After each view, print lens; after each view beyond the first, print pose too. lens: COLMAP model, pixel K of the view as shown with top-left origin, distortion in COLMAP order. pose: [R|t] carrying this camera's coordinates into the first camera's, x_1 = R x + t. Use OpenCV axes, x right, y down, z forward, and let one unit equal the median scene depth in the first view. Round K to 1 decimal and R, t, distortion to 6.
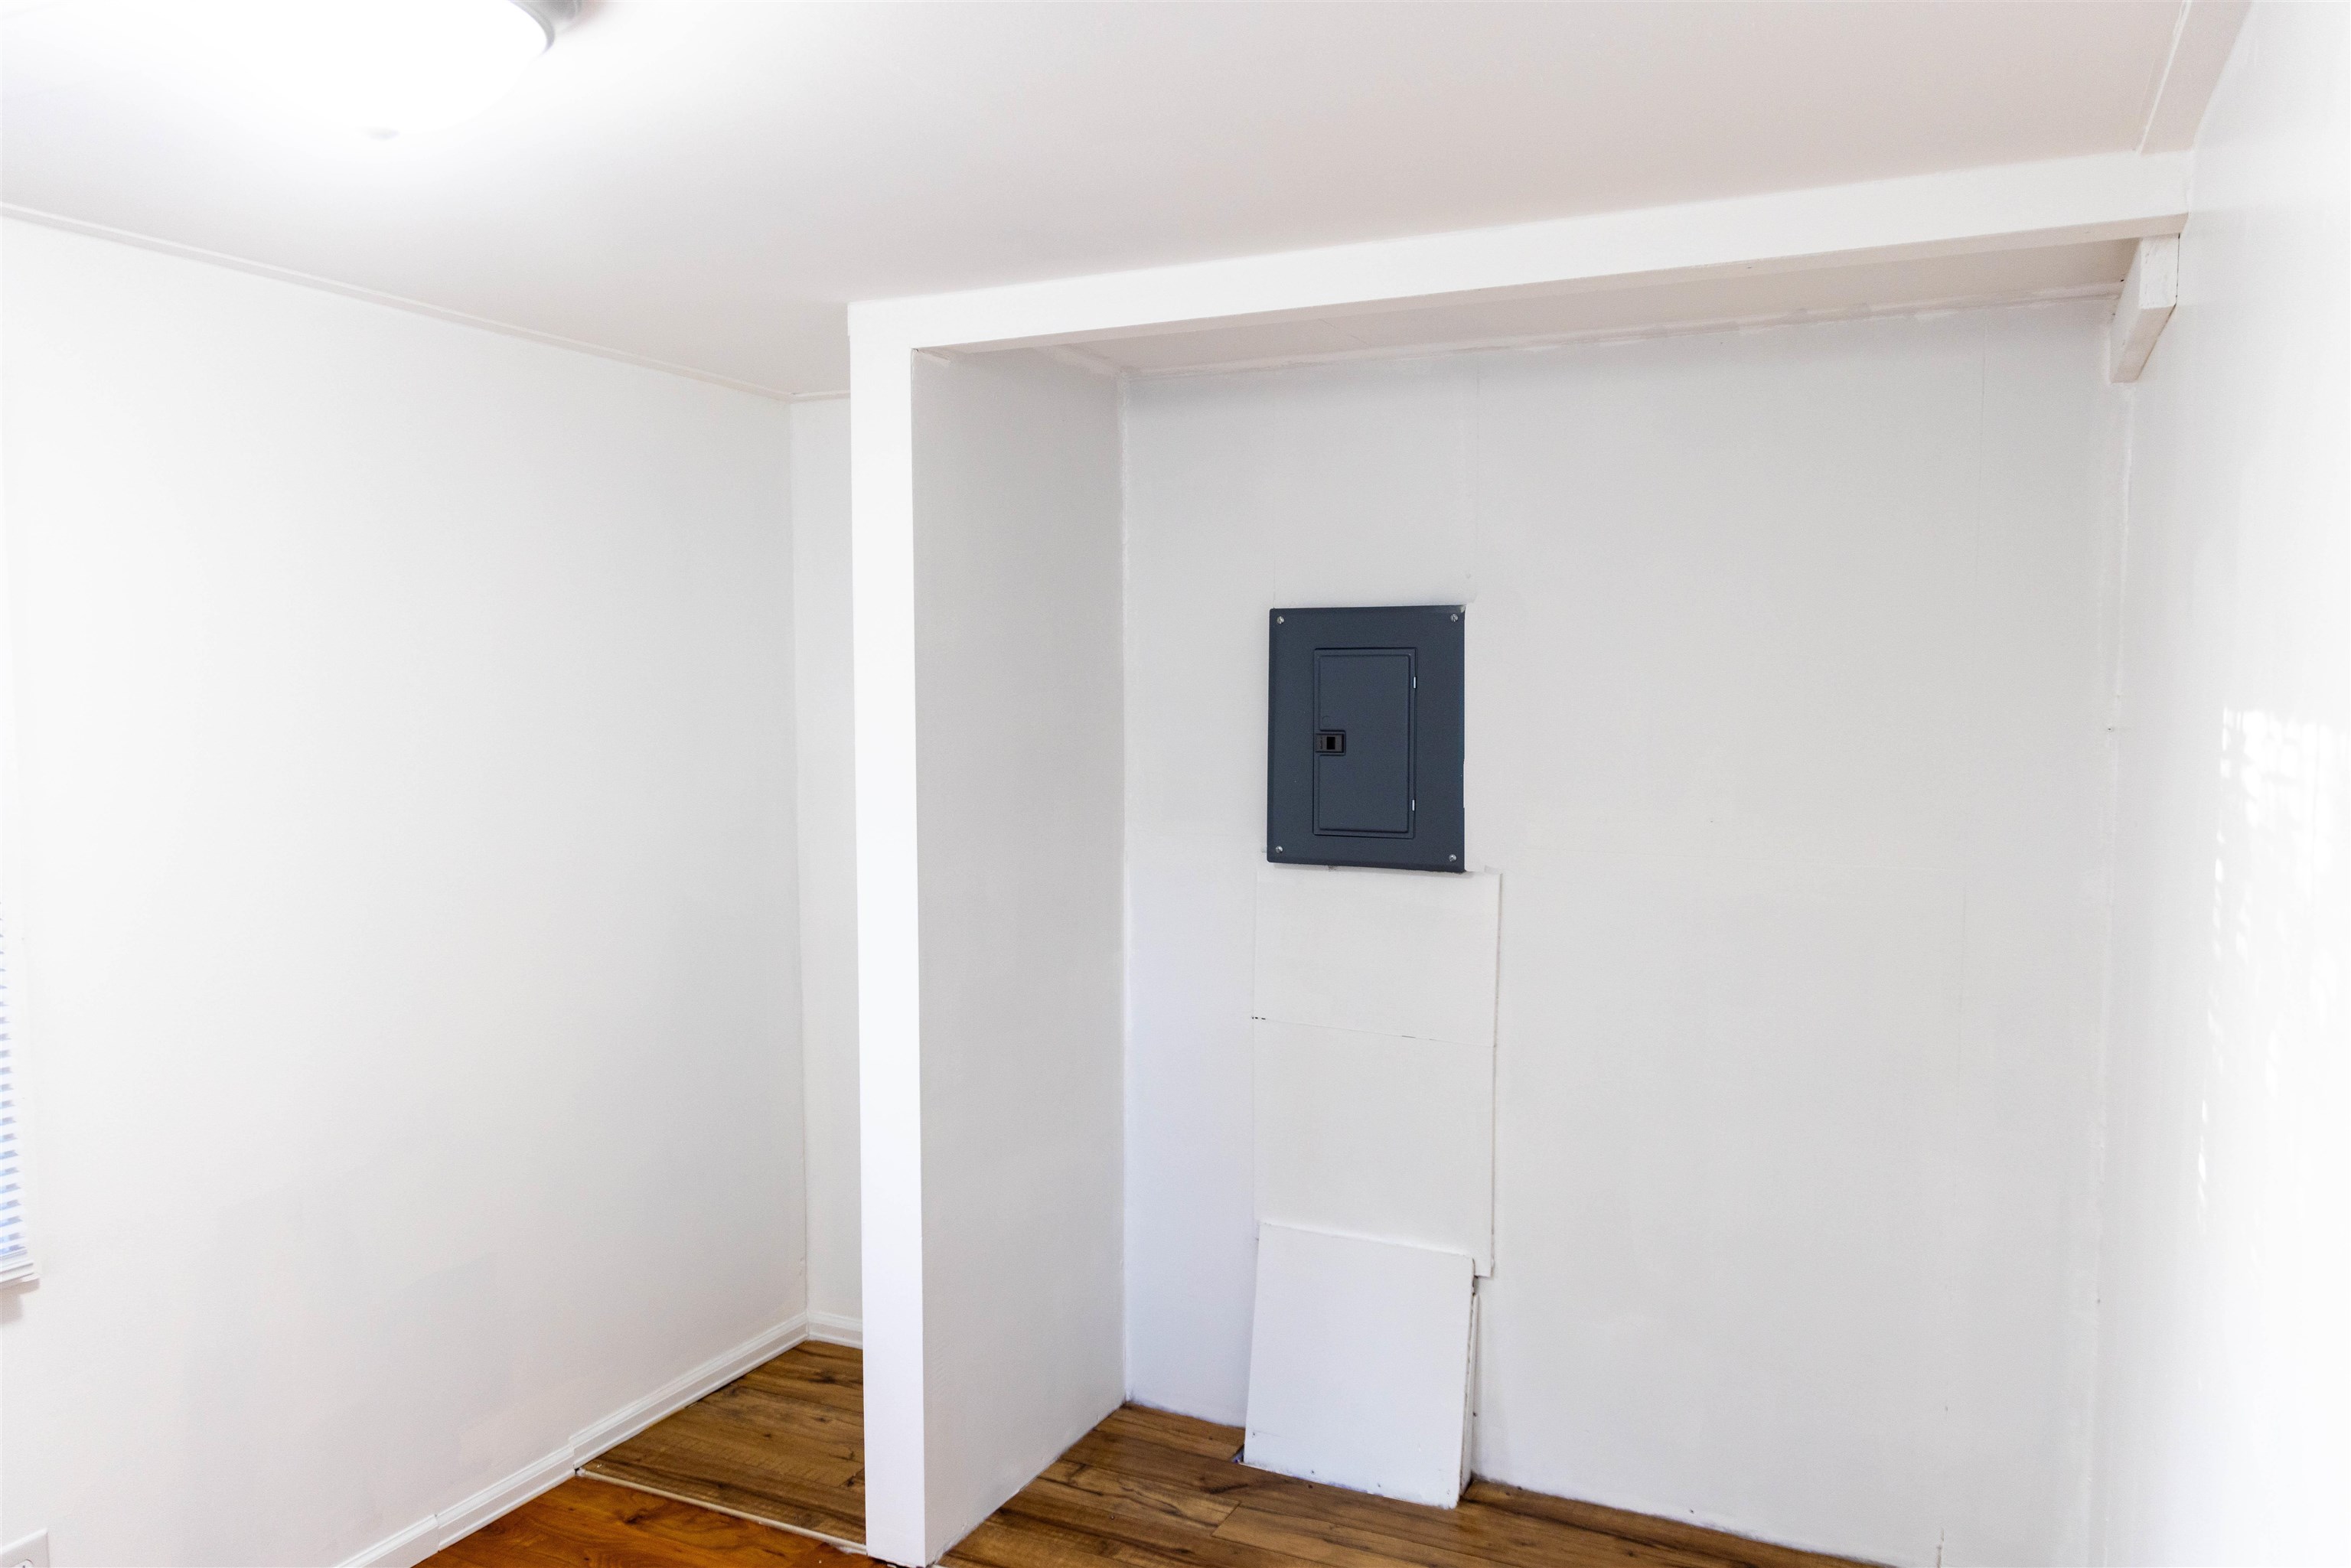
lens RADIAL K [[1658.5, 0, 1182.8], [0, 1658.5, 805.0], [0, 0, 1]] dist [0.006026, 0.002956]
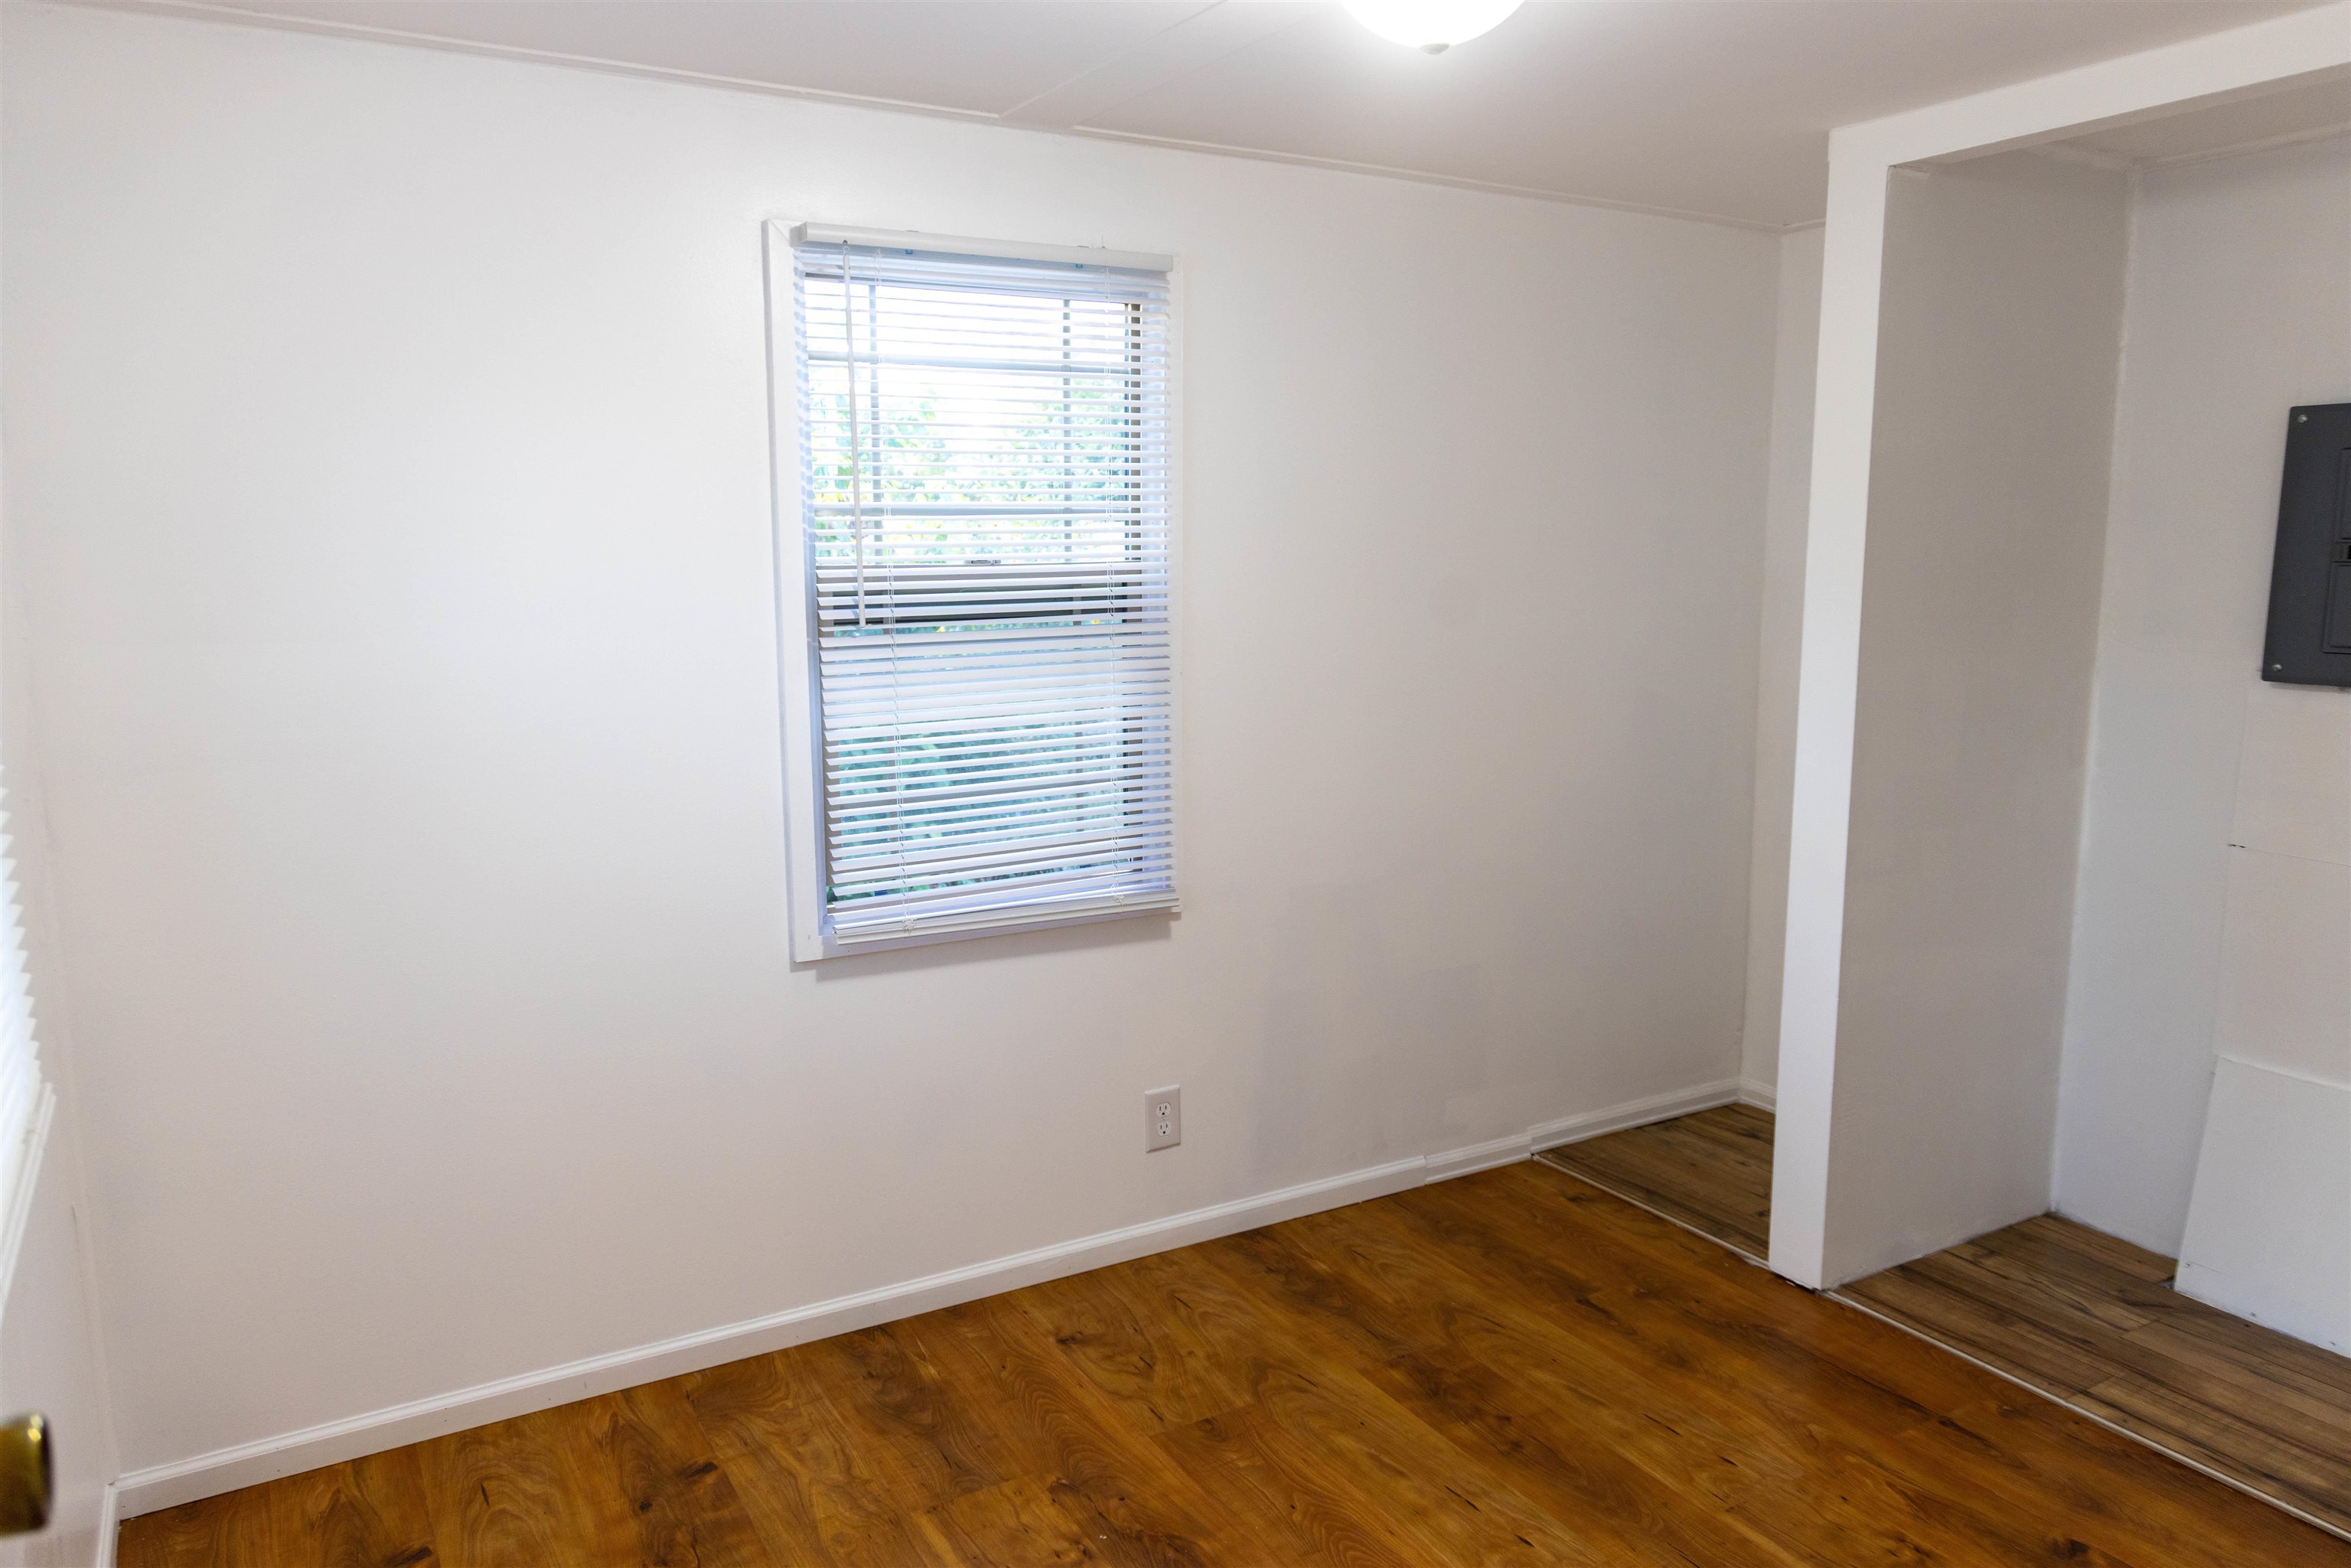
lens RADIAL K [[1603.9, 0, 1200.9], [0, 1603.9, 784.2], [0, 0, 1]] dist [-0.009501, 0.001559]
pose [[0.835247, 0.081533, -0.543797, 0.046425], [-0.036144, 0.994948, 0.093661, 0.029869], [0.548686, -0.058575, 0.833974, -0.090606]]
